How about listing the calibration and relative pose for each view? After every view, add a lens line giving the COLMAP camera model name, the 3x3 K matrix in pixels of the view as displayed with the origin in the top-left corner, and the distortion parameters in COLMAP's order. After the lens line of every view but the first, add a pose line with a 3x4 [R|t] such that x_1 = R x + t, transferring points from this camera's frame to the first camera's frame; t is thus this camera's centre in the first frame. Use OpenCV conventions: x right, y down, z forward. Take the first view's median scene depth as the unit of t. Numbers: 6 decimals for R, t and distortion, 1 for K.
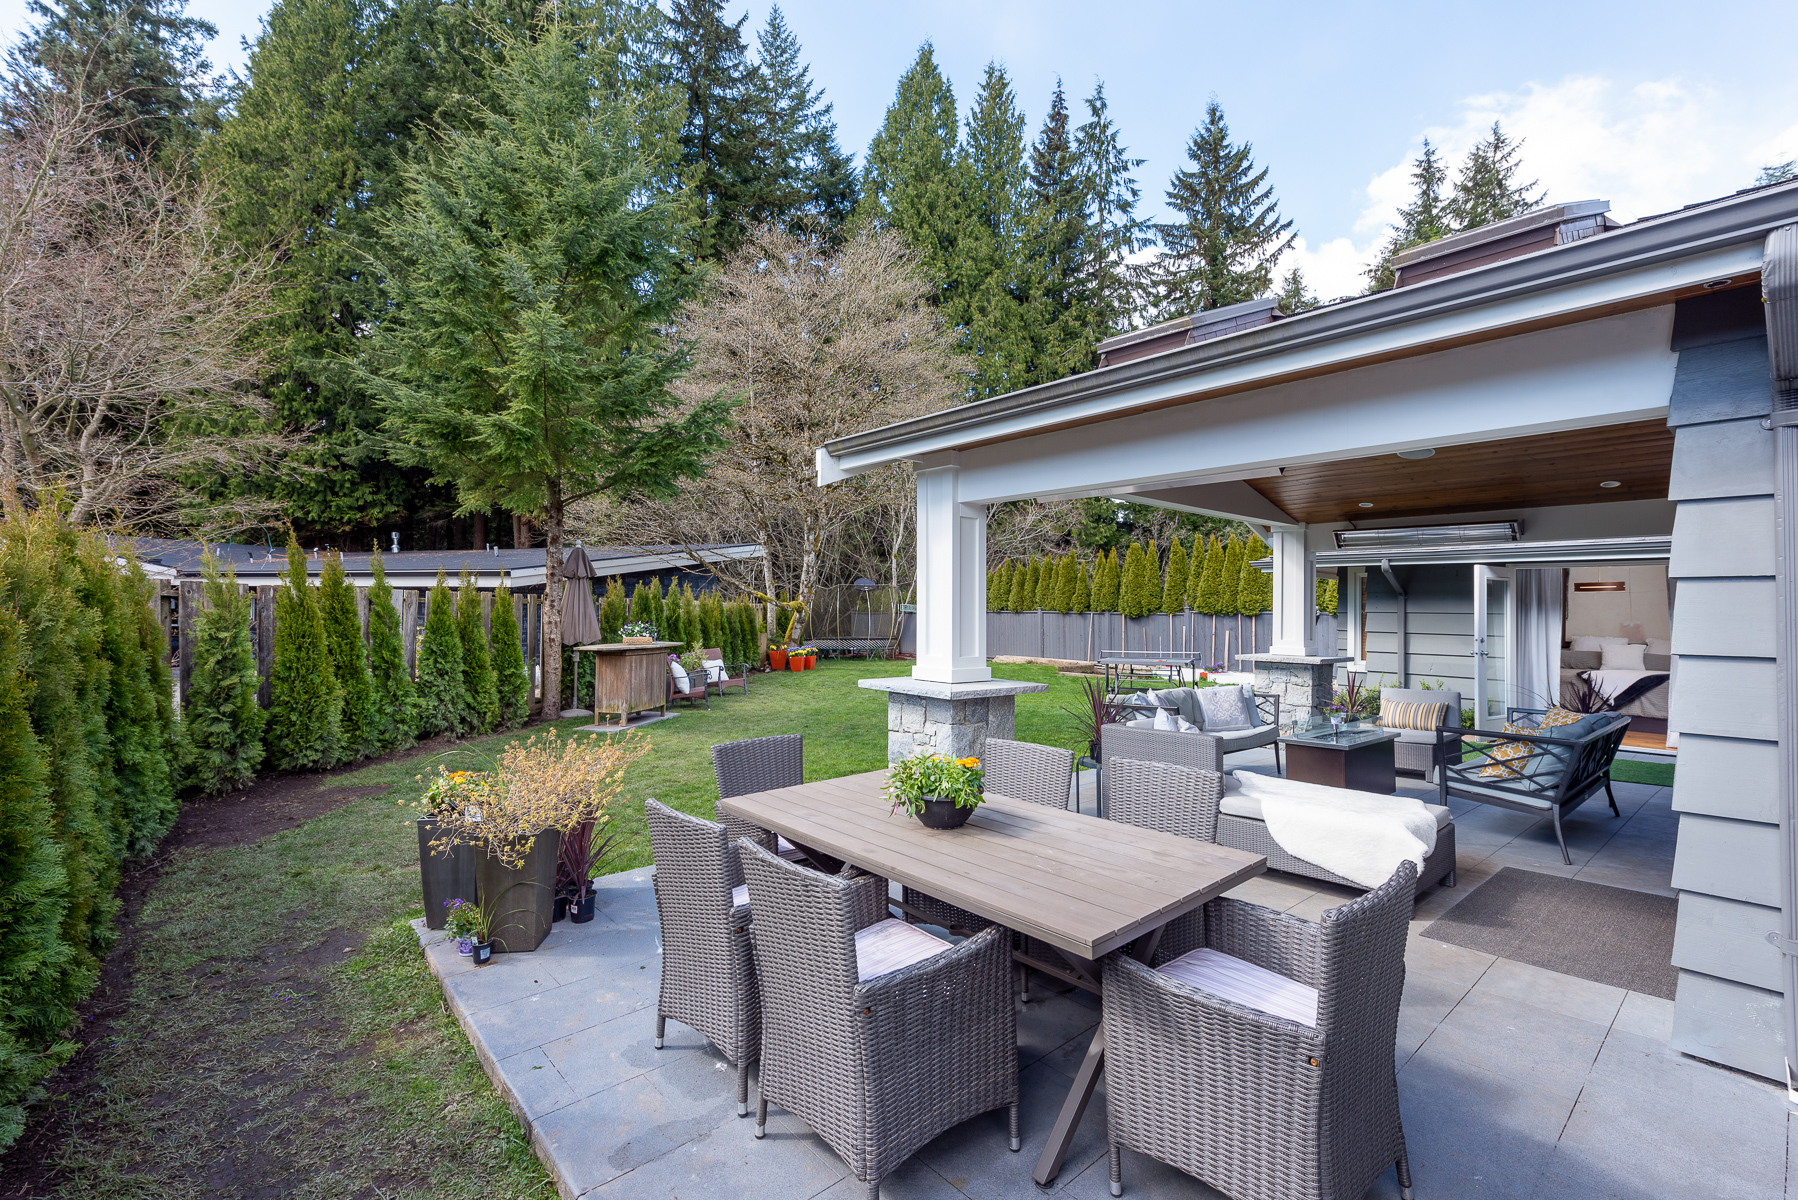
lens RADIAL K [[797.6, 0, 899.0], [0, 797.6, 600.0], [0, 0, 1]] dist [0.000067, -0.000162]
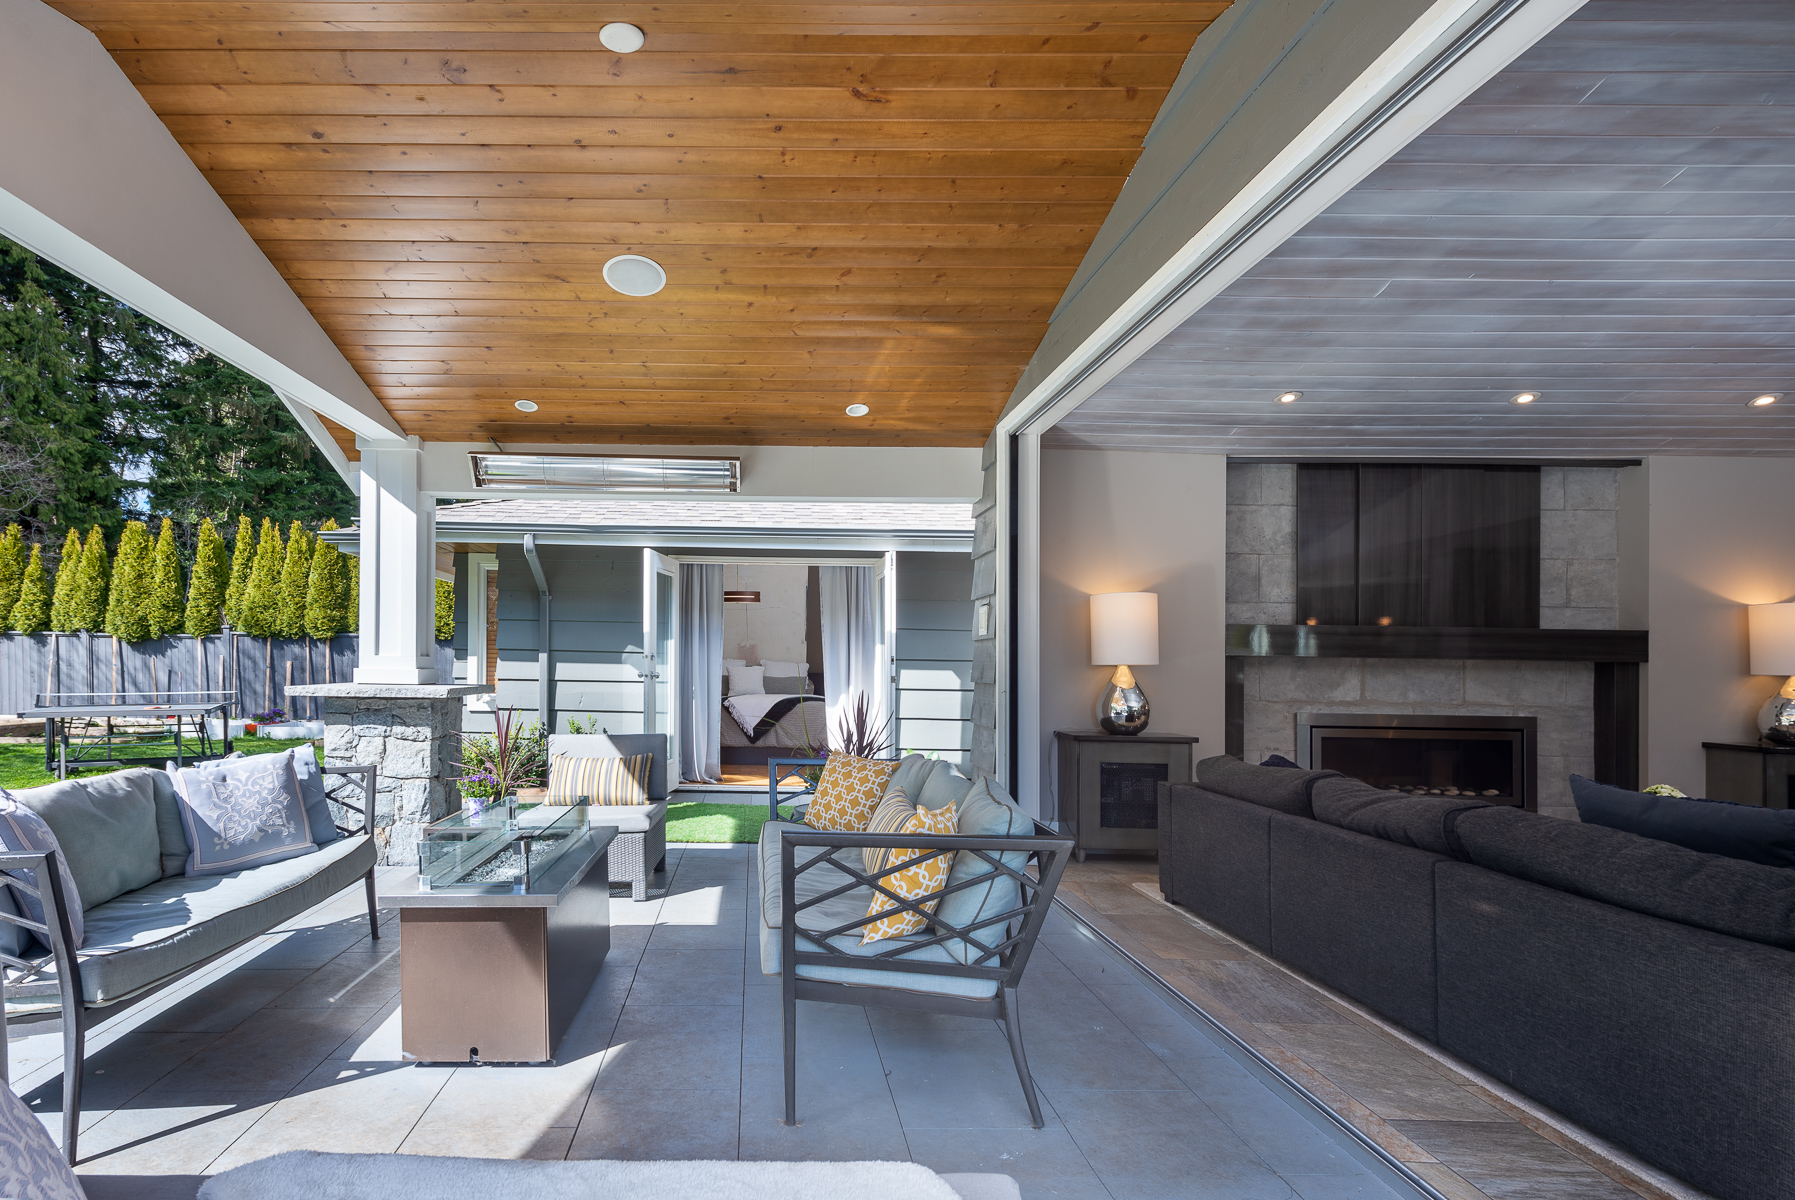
lens RADIAL K [[914.5, 0, 735.2], [0, 914.5, 671.4], [0, 0, 1]] dist [-0.001304, -0.000141]
pose [[0.671570, -0.012789, 0.740831, 0.196171], [-0.014288, 0.999442, 0.030205, 0.039707], [-0.740803, -0.030870, 0.671012, 0.428817]]
